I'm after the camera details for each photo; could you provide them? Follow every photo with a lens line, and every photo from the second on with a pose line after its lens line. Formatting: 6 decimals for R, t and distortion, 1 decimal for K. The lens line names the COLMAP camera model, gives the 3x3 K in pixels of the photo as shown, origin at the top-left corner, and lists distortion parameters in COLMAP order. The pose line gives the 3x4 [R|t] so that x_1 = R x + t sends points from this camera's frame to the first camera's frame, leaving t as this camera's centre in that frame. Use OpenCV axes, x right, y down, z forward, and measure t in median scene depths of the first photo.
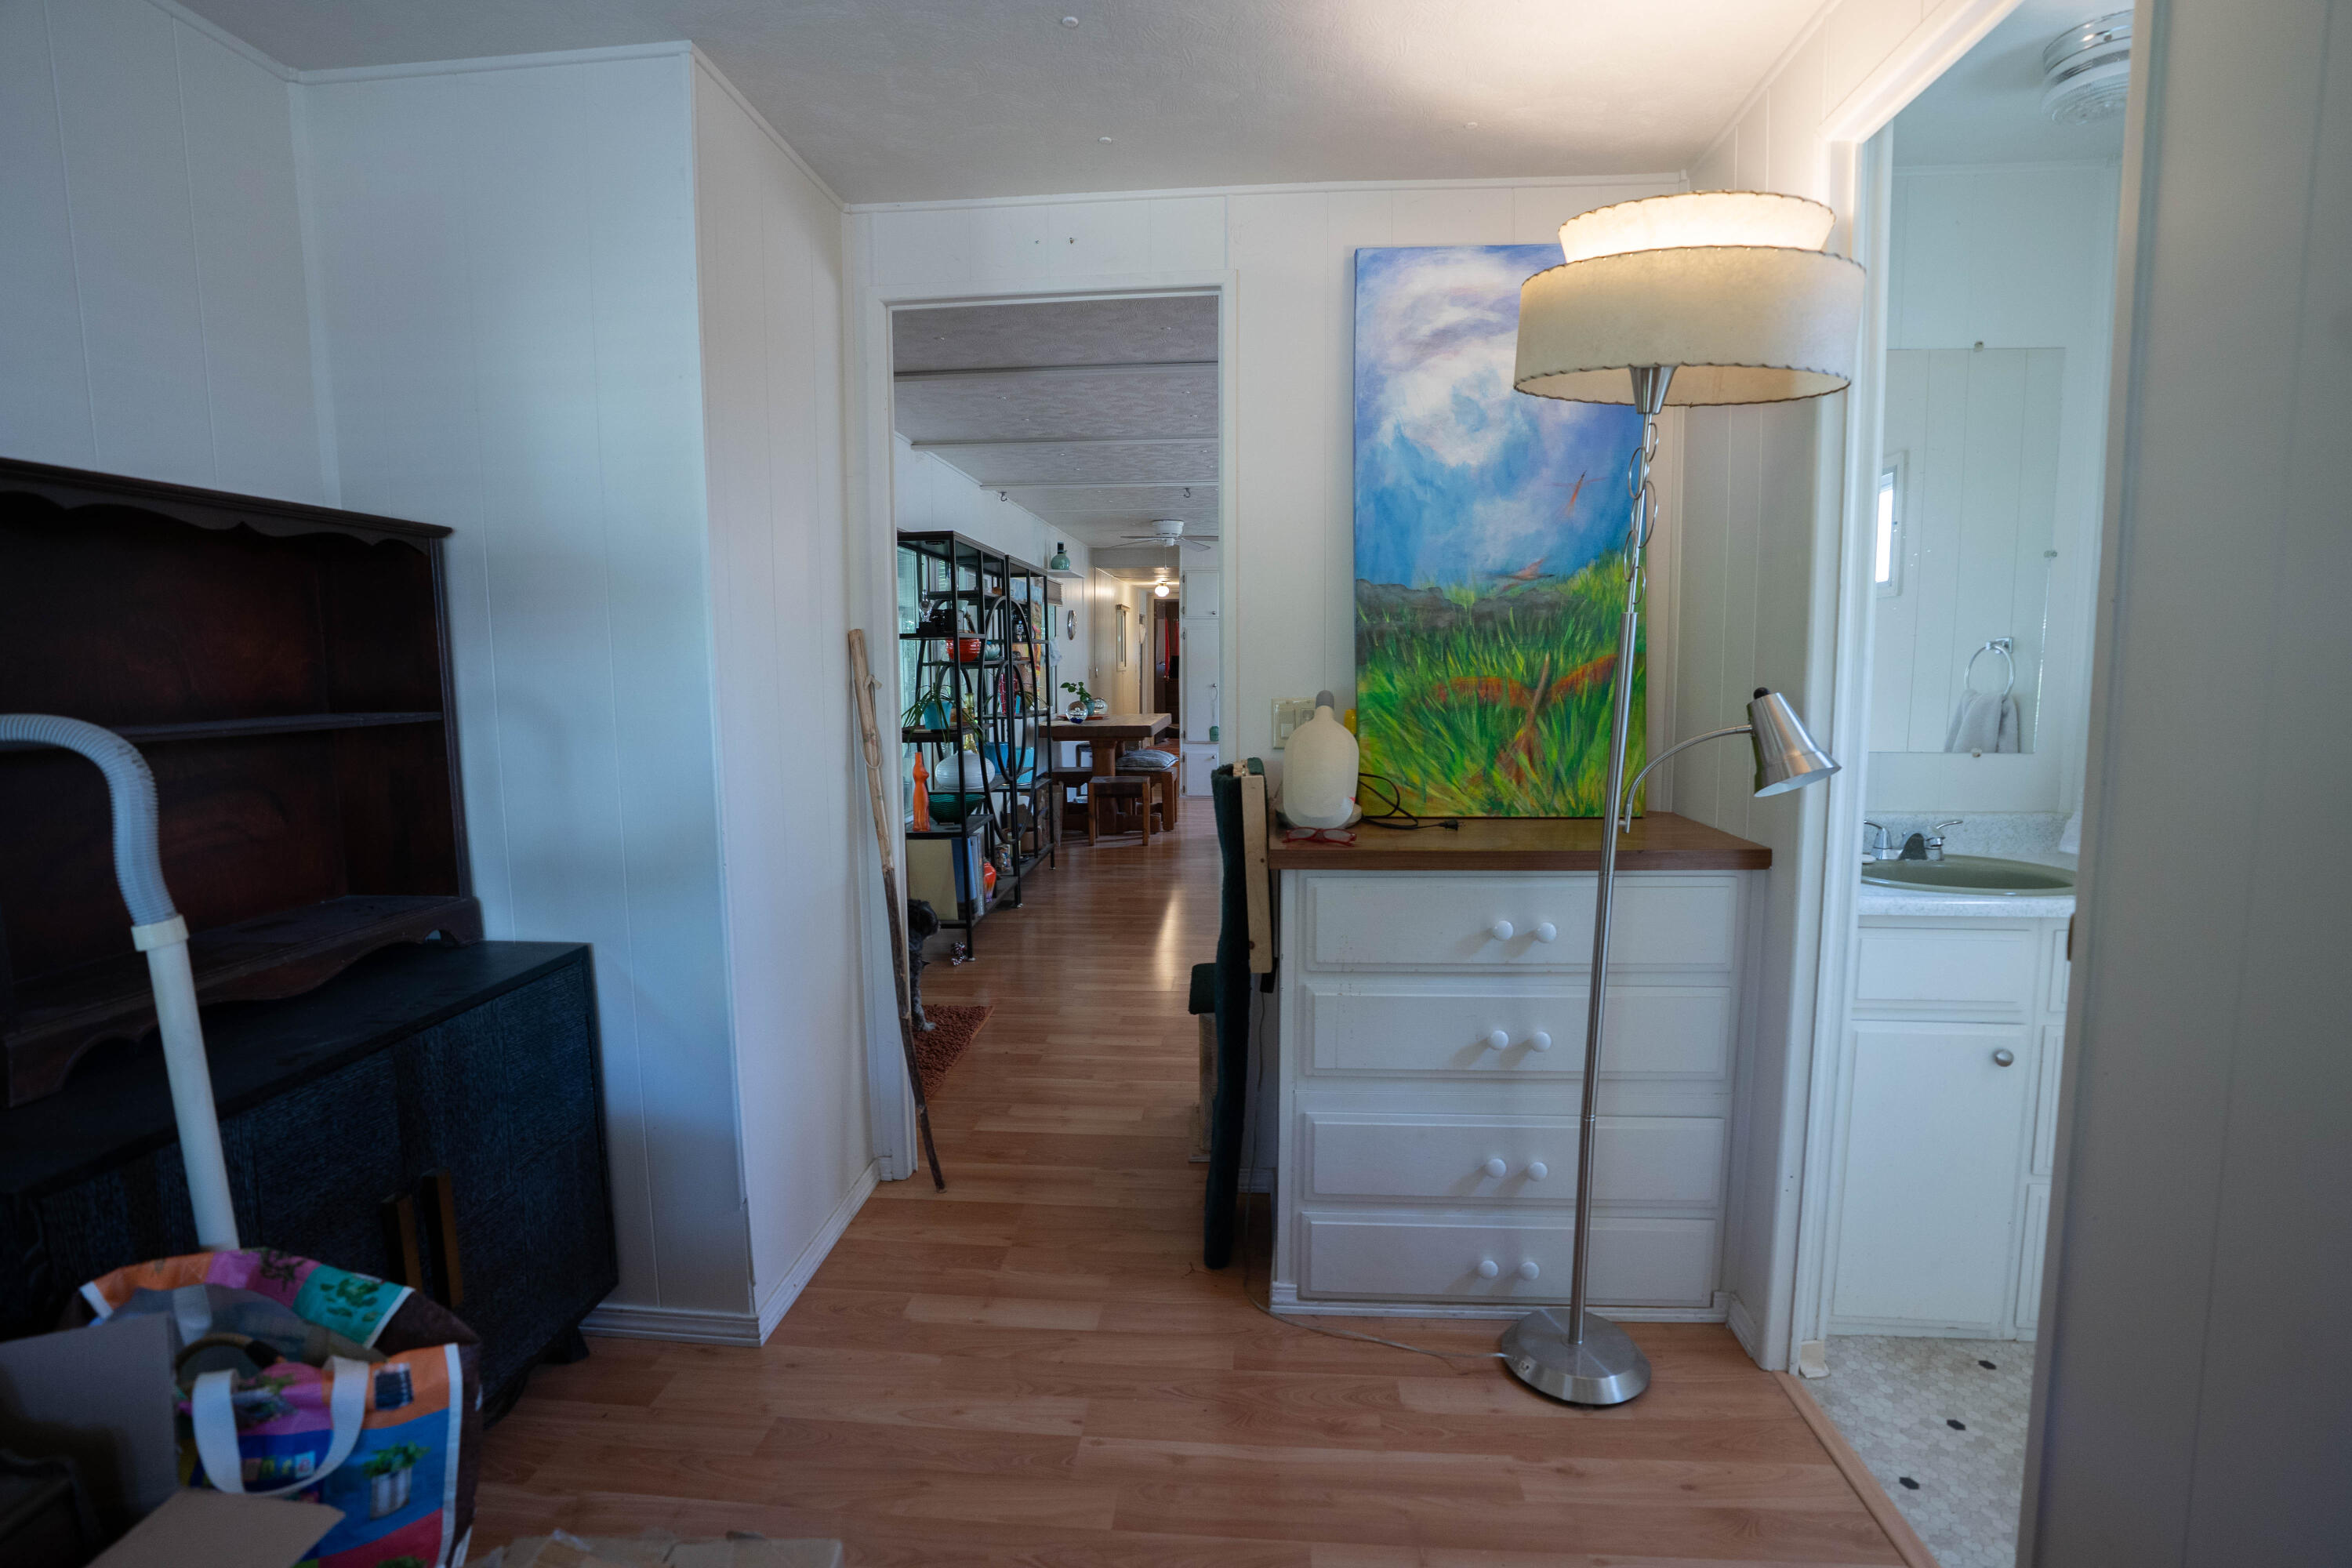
lens RADIAL K [[1095.9, 0, 1137.6], [0, 1095.9, 775.1], [0, 0, 1]] dist [-0.063513, 0.019998]
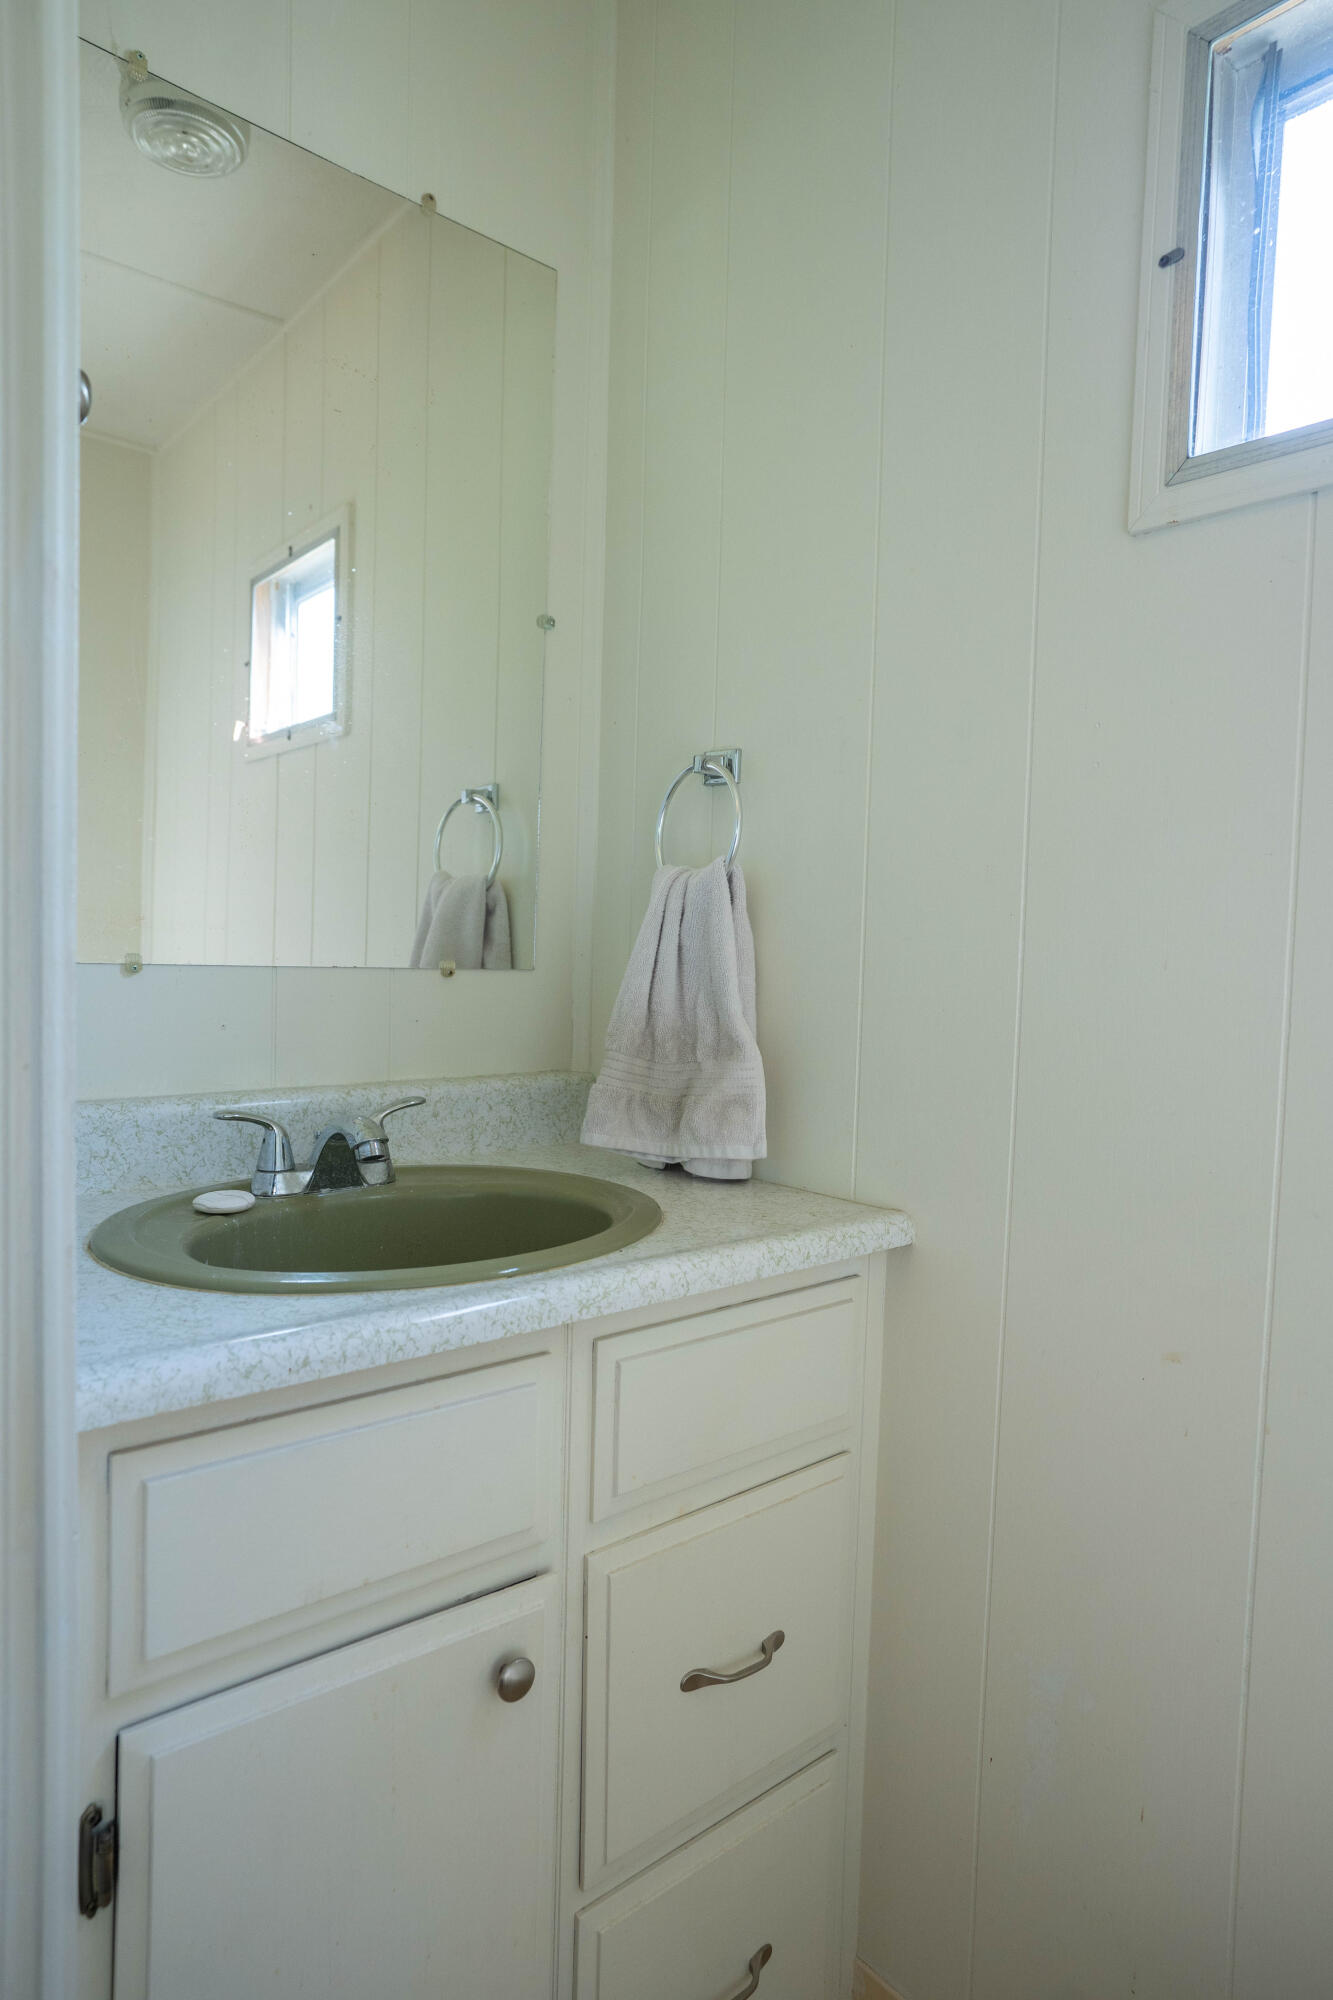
lens RADIAL K [[1174.3, 0, 666.5], [0, 1174.3, 1000.0], [0, 0, 1]] dist [-0.003253, -0.000281]
pose [[0.680677, -0.007326, 0.732547, 0.441494], [0.043649, 0.998579, -0.030571, 0.018404], [-0.731282, 0.052784, 0.680030, 0.529067]]
